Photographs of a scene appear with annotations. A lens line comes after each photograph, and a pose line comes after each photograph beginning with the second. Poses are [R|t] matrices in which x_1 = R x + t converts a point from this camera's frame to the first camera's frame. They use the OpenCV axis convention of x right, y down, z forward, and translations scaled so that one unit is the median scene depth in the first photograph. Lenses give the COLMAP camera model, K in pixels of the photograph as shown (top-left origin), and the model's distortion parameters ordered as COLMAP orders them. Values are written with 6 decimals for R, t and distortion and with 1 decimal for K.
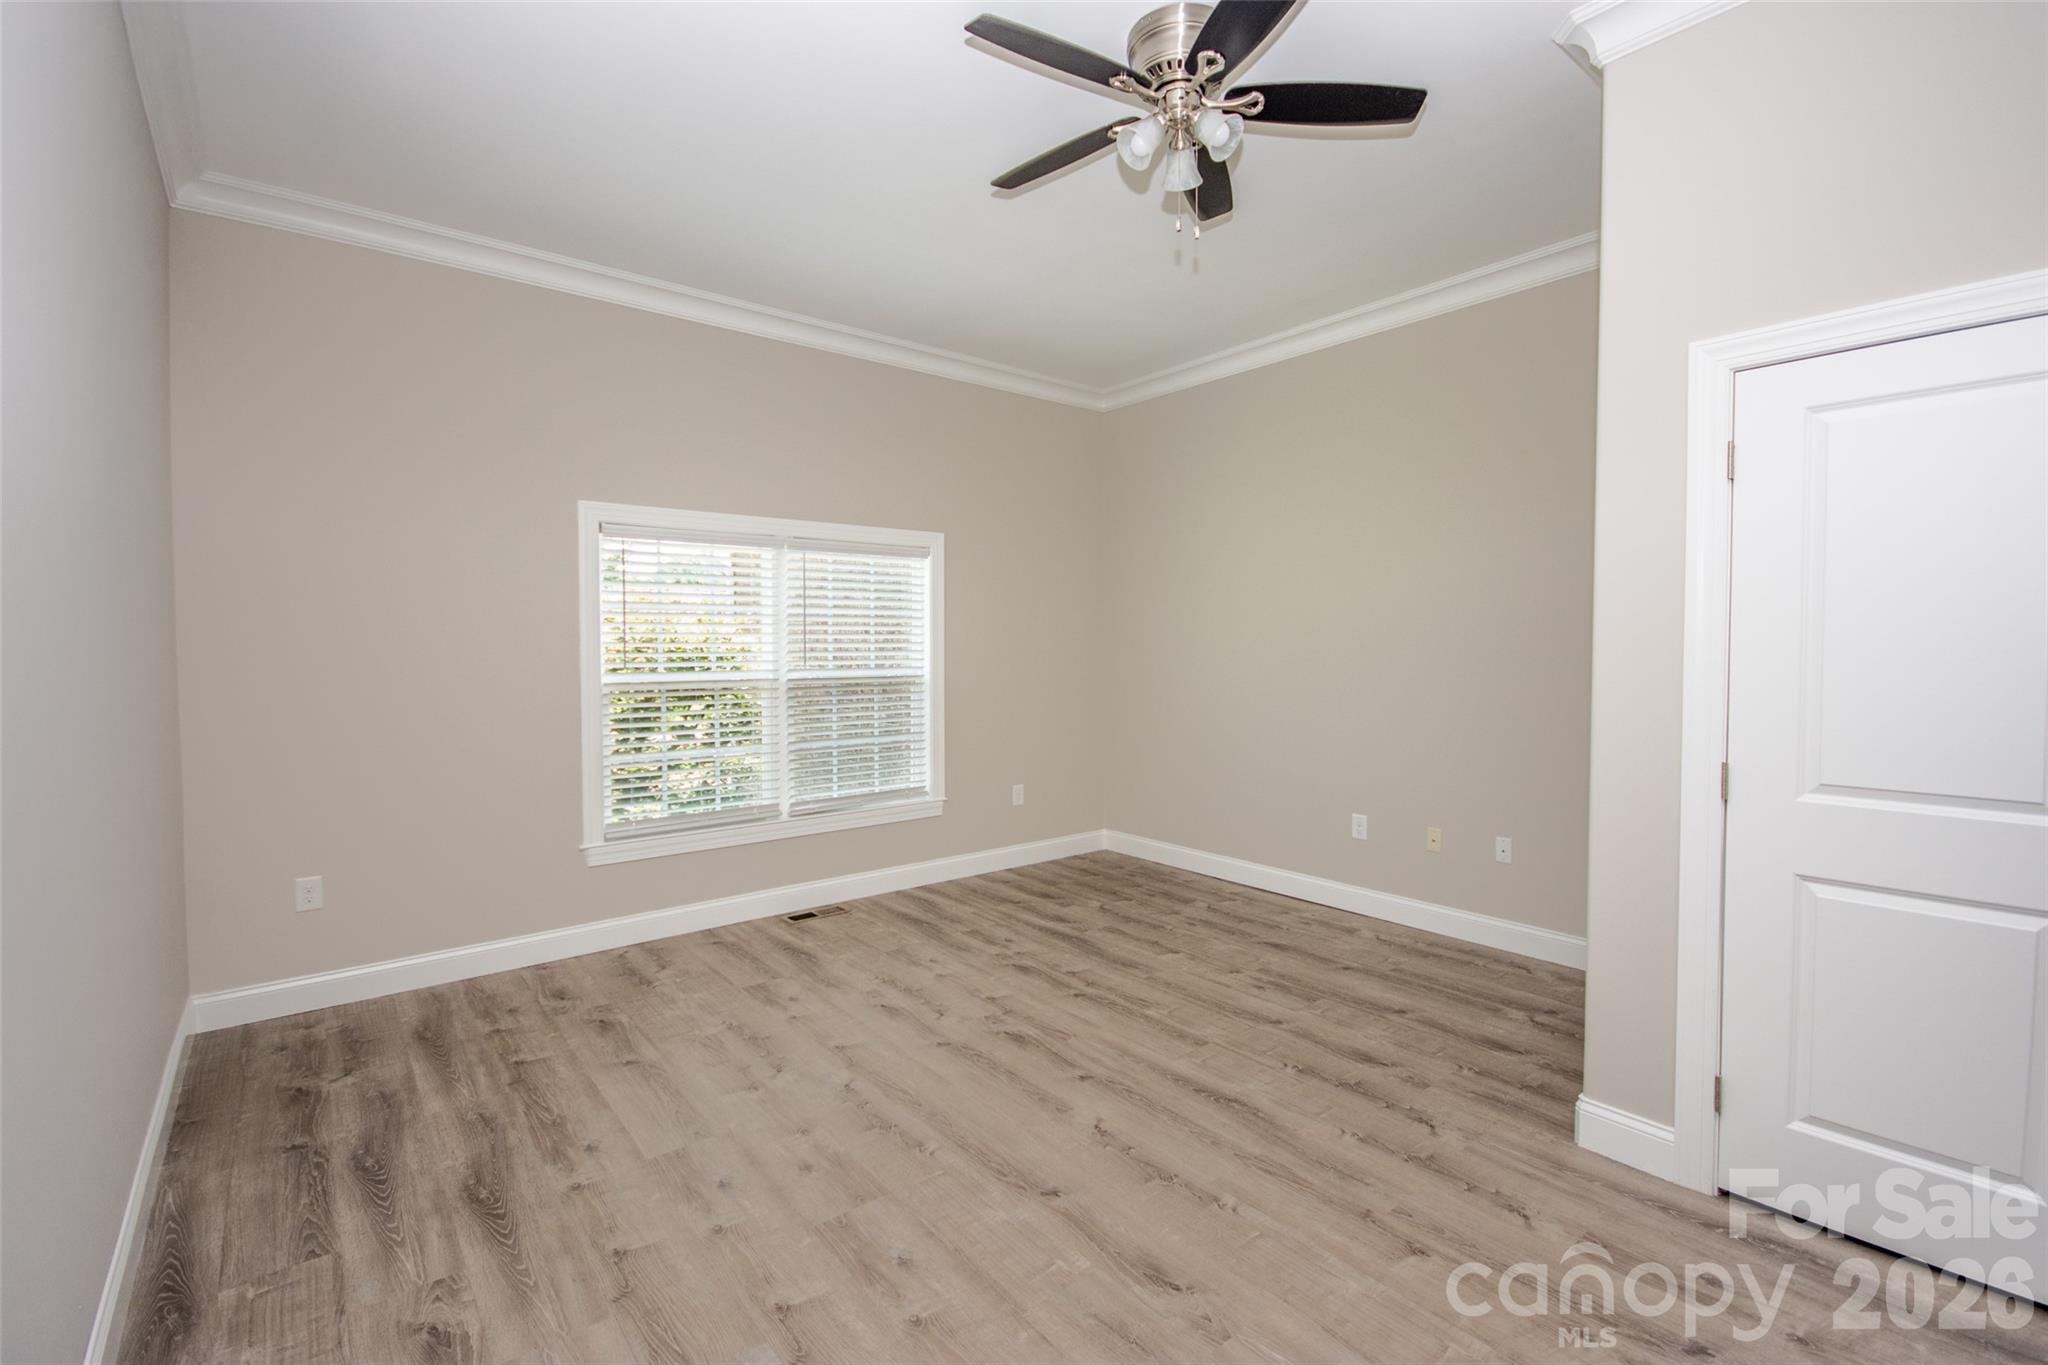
lens RADIAL K [[901.6, 0, 1028.8], [0, 901.6, 670.4], [0, 0, 1]] dist [-0.000005, 0.000025]
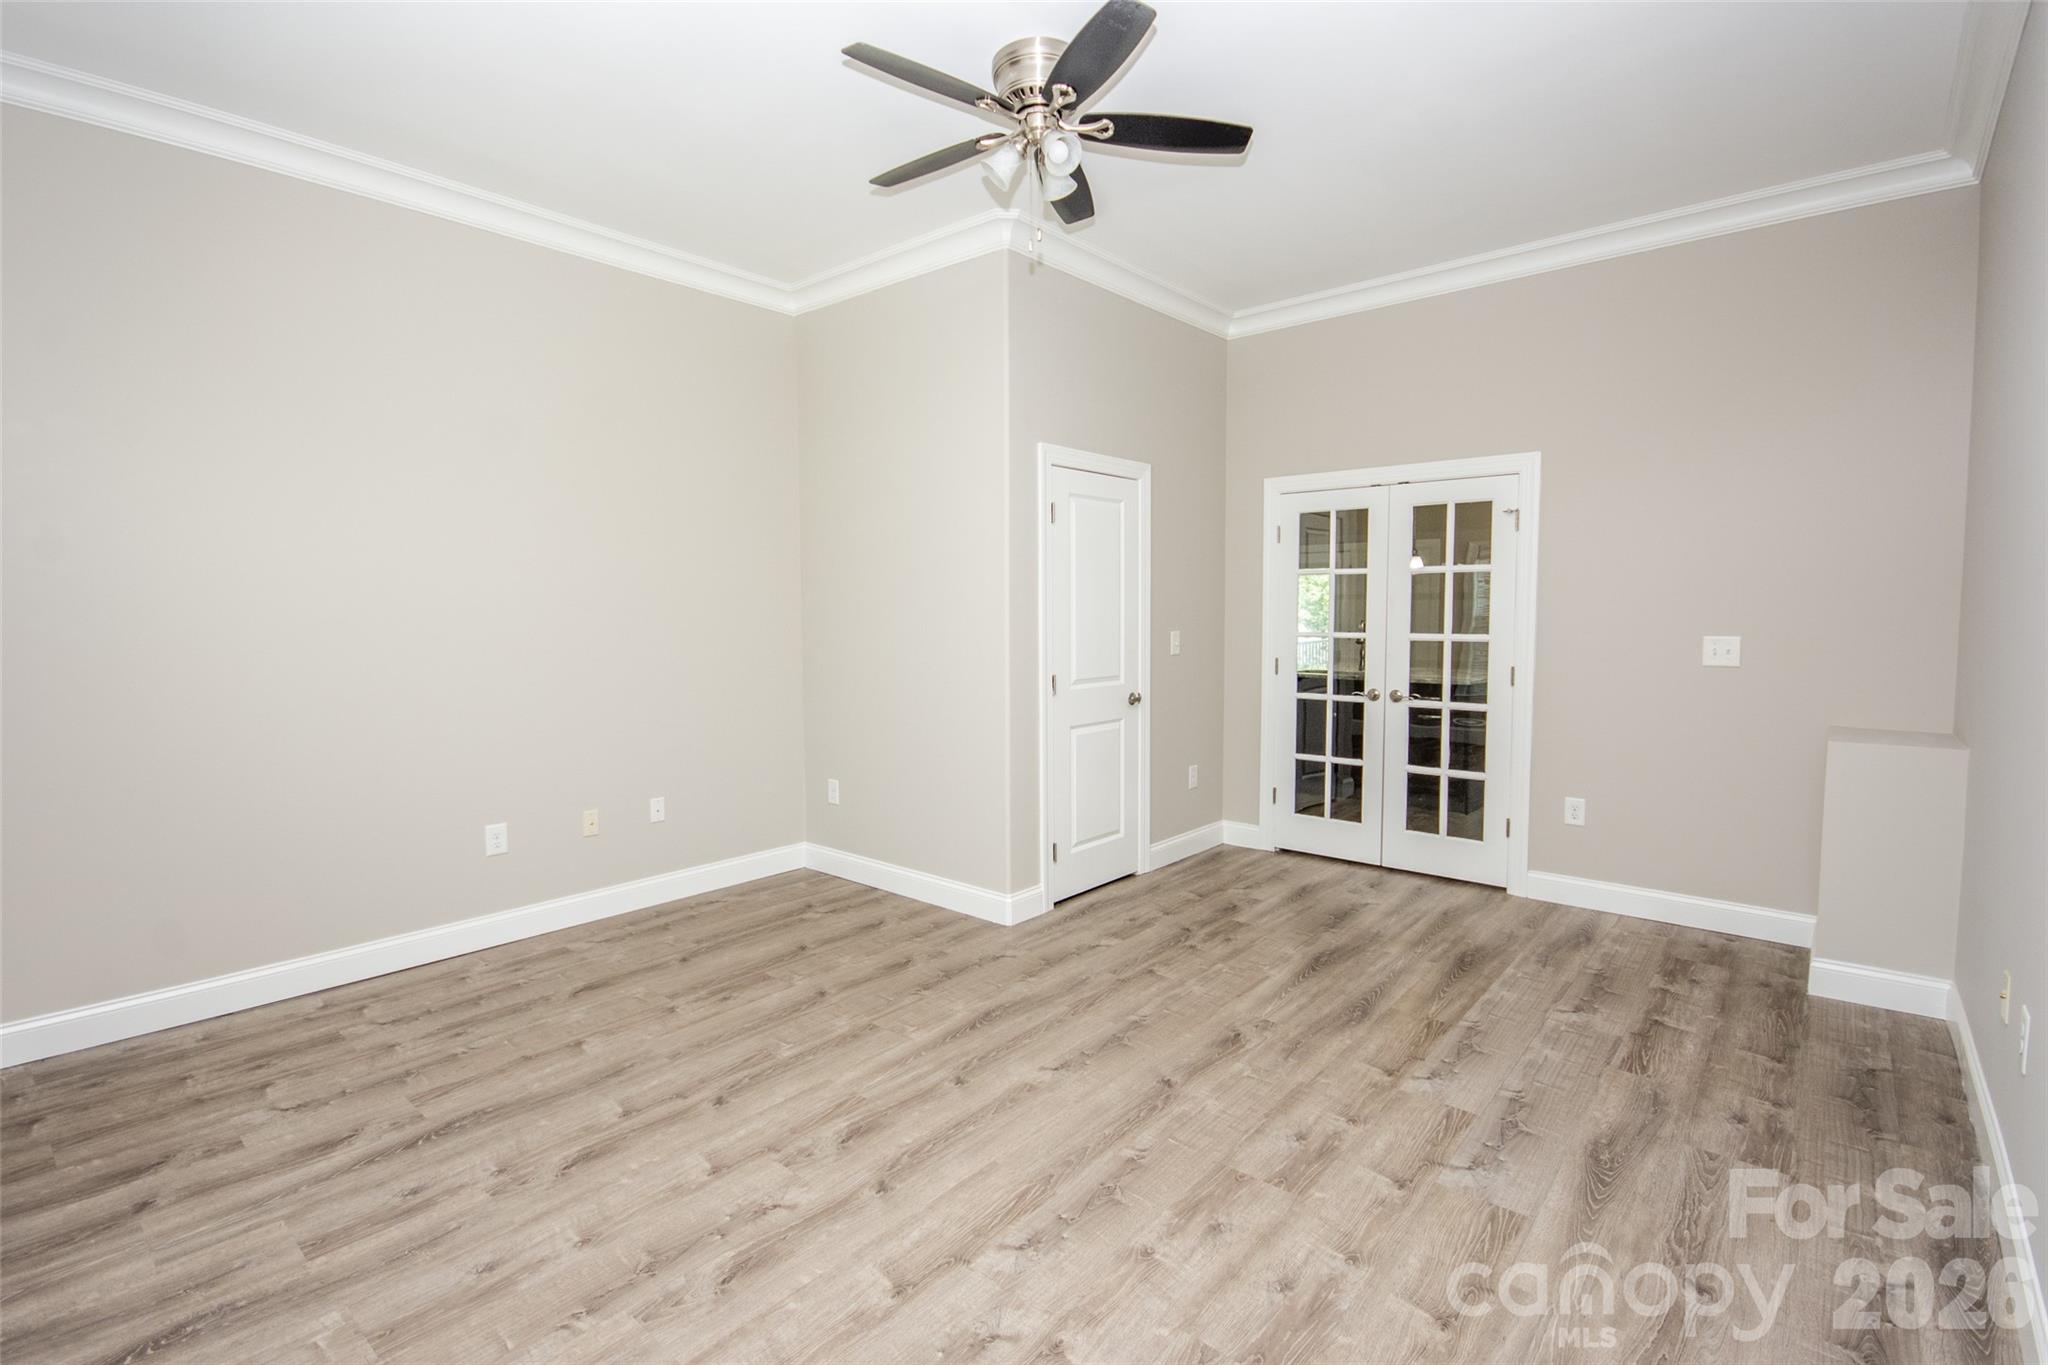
lens RADIAL K [[901.6, 0, 1028.8], [0, 901.6, 670.4], [0, 0, 1]] dist [-0.000005, 0.000025]
pose [[-0.165784, -0.061233, 0.984259, -0.663834], [0.032091, 0.997207, 0.067444, -0.028399], [-0.985640, 0.042767, -0.163356, 0.831872]]
